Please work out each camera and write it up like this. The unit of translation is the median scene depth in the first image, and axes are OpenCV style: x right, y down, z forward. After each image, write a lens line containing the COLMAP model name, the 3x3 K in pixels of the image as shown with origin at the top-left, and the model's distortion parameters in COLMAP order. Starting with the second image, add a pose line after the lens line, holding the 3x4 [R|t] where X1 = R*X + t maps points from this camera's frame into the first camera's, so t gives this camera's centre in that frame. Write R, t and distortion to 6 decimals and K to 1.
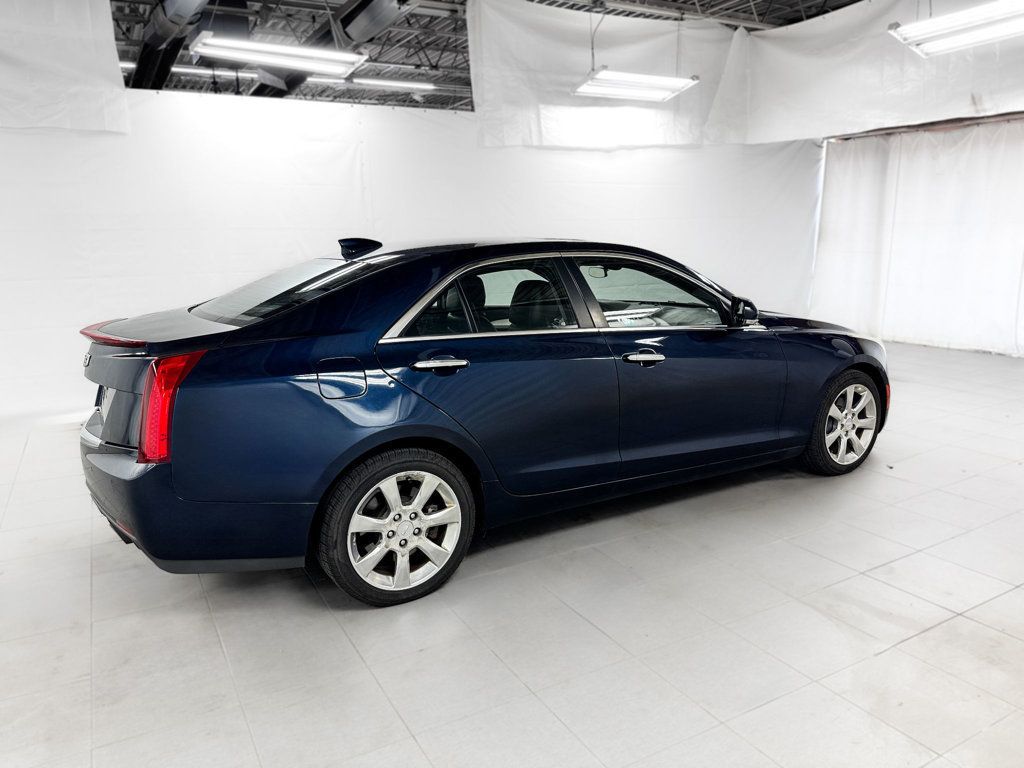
lens RADIAL K [[738.3, 0, 513.0], [0, 738.3, 384.4], [0, 0, 1]] dist [0.023759, -0.023473]
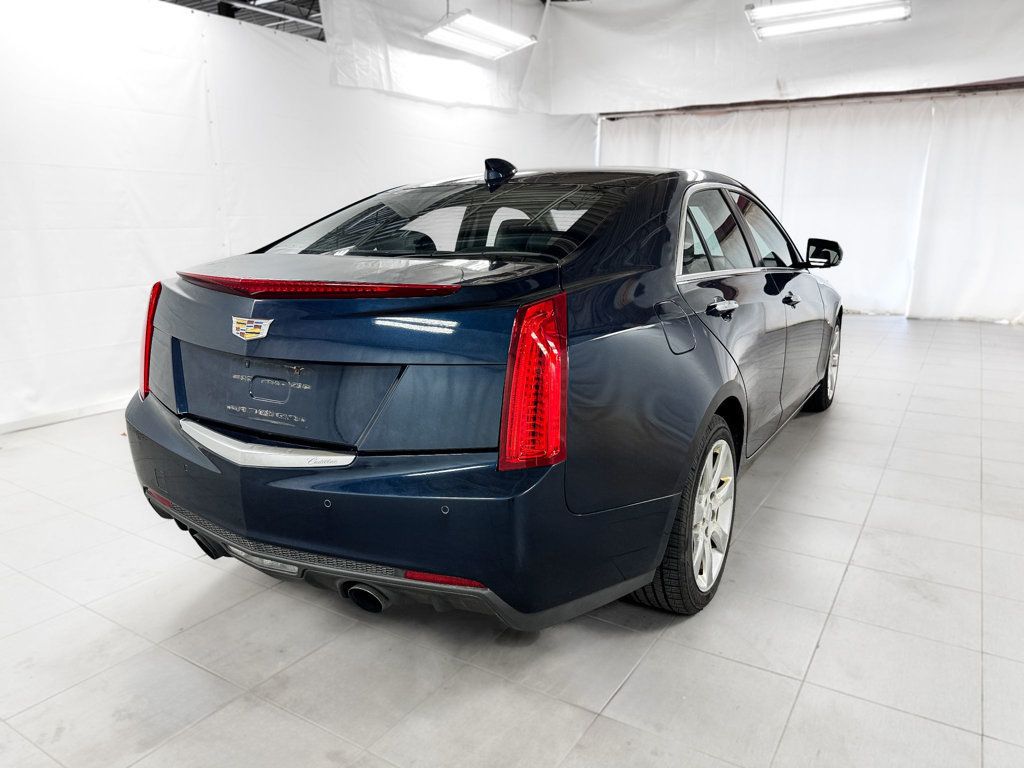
lens RADIAL K [[738.3, 0, 518.7], [0, 738.3, 382.2], [0, 0, 1]] dist [0.023759, -0.023473]
pose [[0.876211, -0.090135, 0.473424, -0.269962], [0.083732, 0.995886, 0.034637, 0.003577], [-0.474598, 0.009292, 0.880153, 0.149388]]
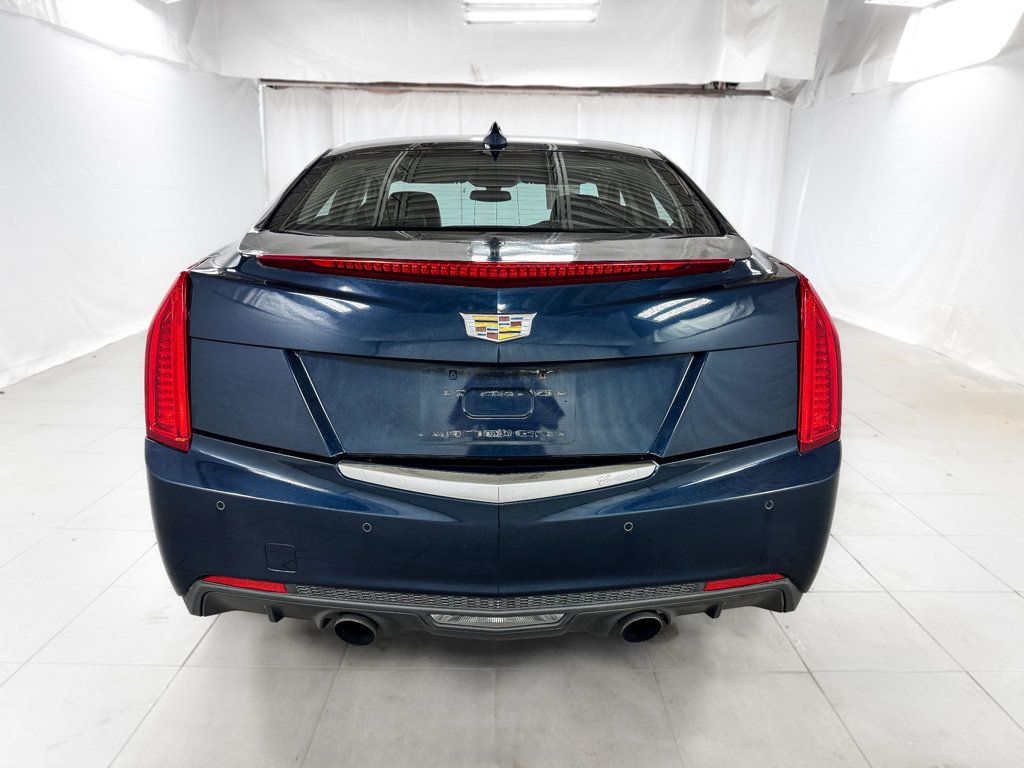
lens RADIAL K [[738.3, 0, 511.4], [0, 738.3, 384.6], [0, 0, 1]] dist [0.023759, -0.023473]
pose [[0.494140, -0.186976, 0.849038, -0.387873], [0.152368, 0.980109, 0.127162, -0.021331], [-0.855926, 0.066531, 0.512800, 0.303835]]
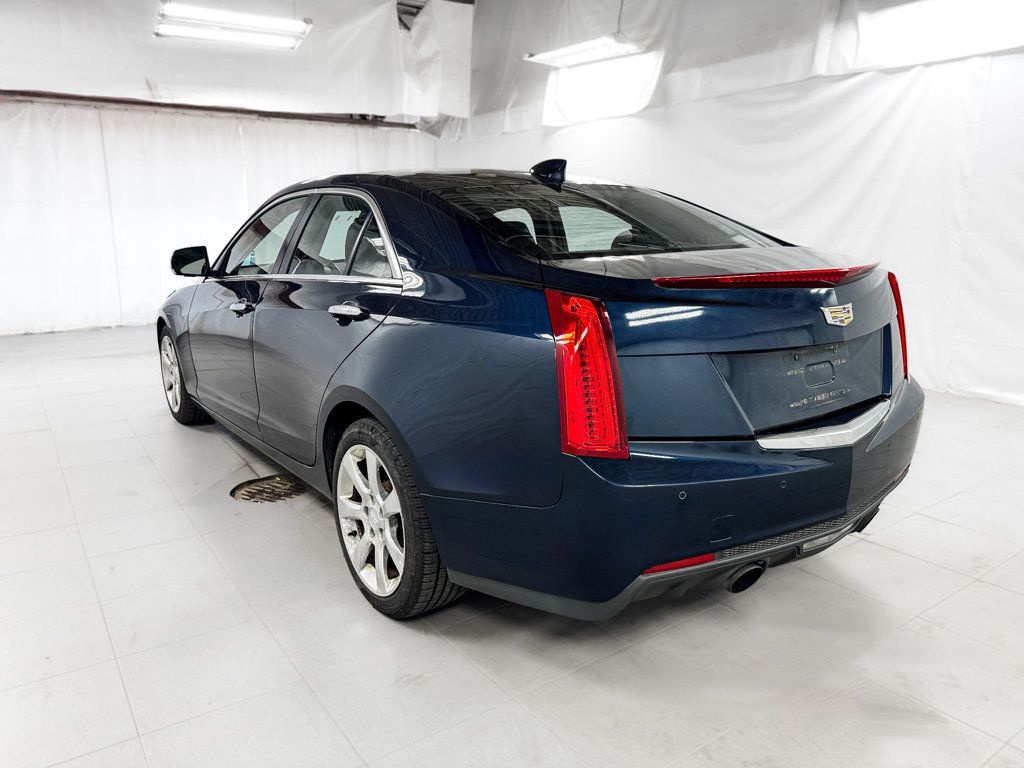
lens RADIAL K [[738.3, 0, 505.6], [0, 738.3, 381.8], [0, 0, 1]] dist [0.023759, -0.023473]
pose [[-0.080293, -0.190179, 0.978461, -0.471835], [0.210650, 0.956222, 0.203142, -0.065767], [-0.974259, 0.222424, -0.036717, 0.523804]]
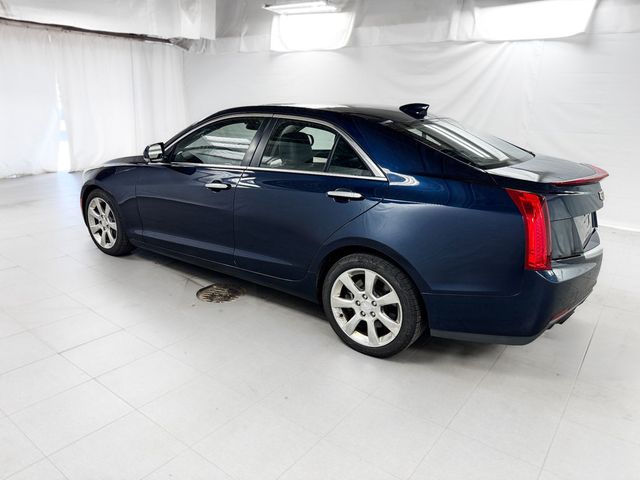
lens RADIAL K [[461.5, 0, 317.0], [0, 461.5, 241.1], [0, 0, 1]] dist [0.023759, -0.023473]
pose [[-0.384888, -0.261281, 0.885208, -0.463629], [0.170699, 0.922396, 0.346478, -0.137688], [-0.907041, 0.284459, -0.310419, 0.711506]]
